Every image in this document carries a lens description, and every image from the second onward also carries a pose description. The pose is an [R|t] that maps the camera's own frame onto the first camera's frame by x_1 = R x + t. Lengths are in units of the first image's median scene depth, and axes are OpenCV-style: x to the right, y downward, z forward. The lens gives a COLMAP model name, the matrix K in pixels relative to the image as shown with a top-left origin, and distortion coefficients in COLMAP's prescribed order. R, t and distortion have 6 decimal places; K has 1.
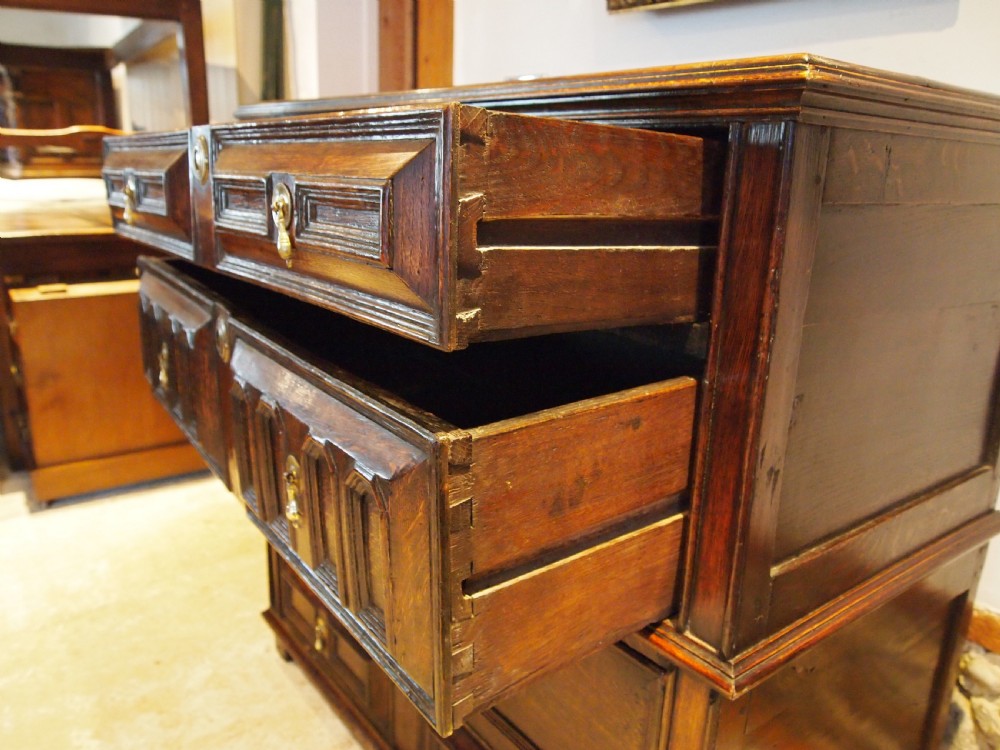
lens RADIAL K [[790.1, 0, 500.0], [0, 790.1, 375.0], [0, 0, 1]] dist [-0.040818, -0.010730]
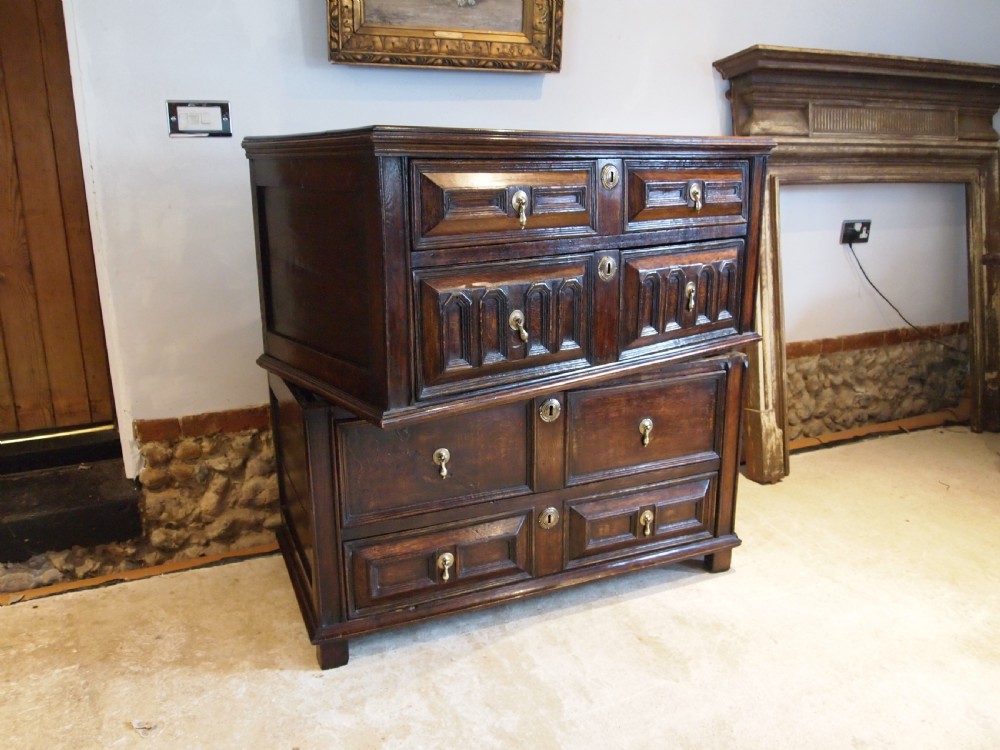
lens RADIAL K [[800.1, 0, 503.1], [0, 800.1, 373.3], [0, 0, 1]] dist [-0.050055, 0.004956]
pose [[0.234265, -0.289706, 0.928003, -2.597451], [0.267760, 0.936874, 0.224882, -0.433061], [-0.934572, 0.195800, 0.297049, 0.967750]]
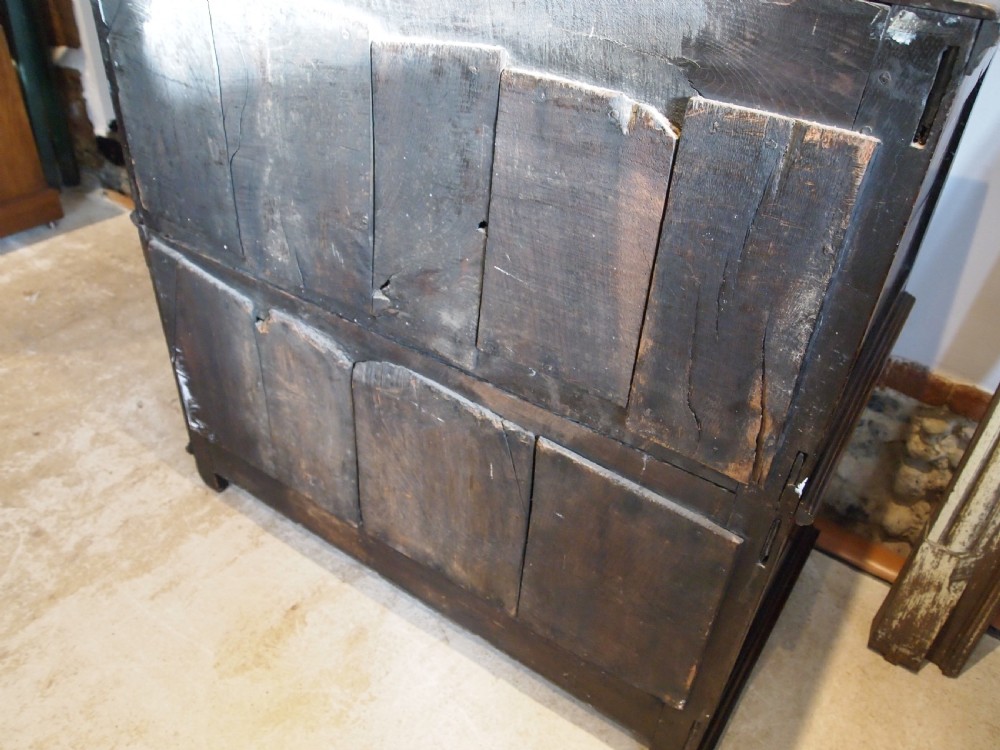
lens RADIAL K [[800.1, 0, 503.1], [0, 800.1, 373.3], [0, 0, 1]] dist [-0.050055, 0.004956]
pose [[0.958470, -0.144634, 0.245798, -0.183948], [0.046118, 0.929121, 0.366889, -0.174799], [-0.281440, -0.340316, 0.897205, -0.286003]]
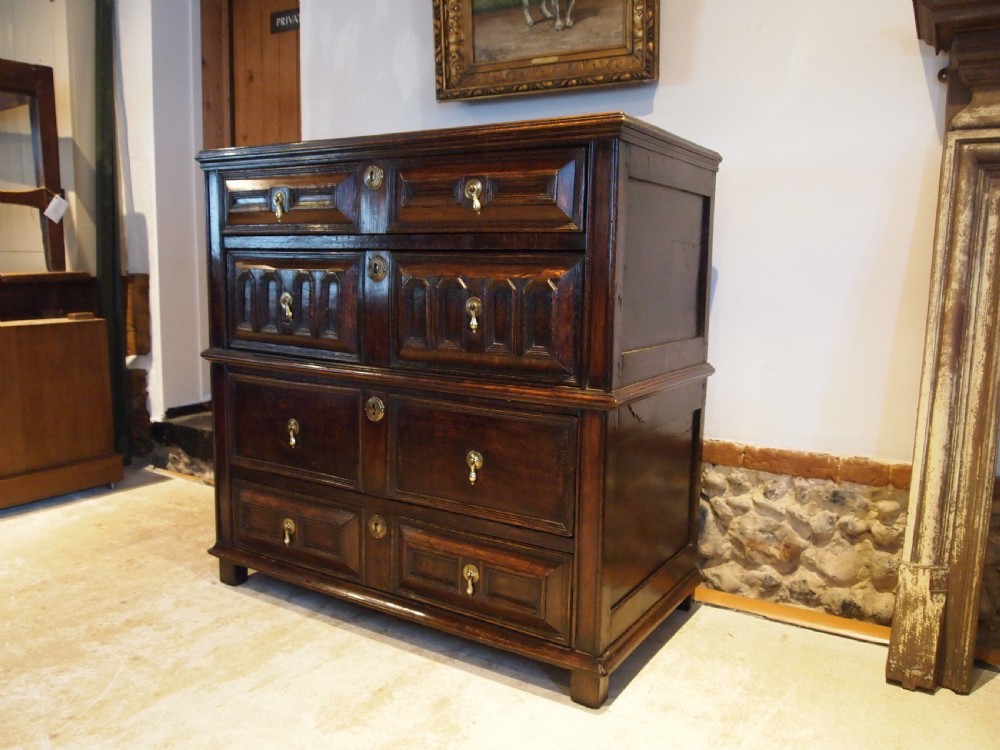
lens RADIAL K [[800.1, 0, 503.1], [0, 800.1, 373.3], [0, 0, 1]] dist [-0.050055, 0.004956]
pose [[0.933001, -0.065448, 0.353874, -0.703673], [0.108264, 0.988817, -0.102565, 0.489566], [-0.343204, 0.134005, 0.929653, -0.860436]]
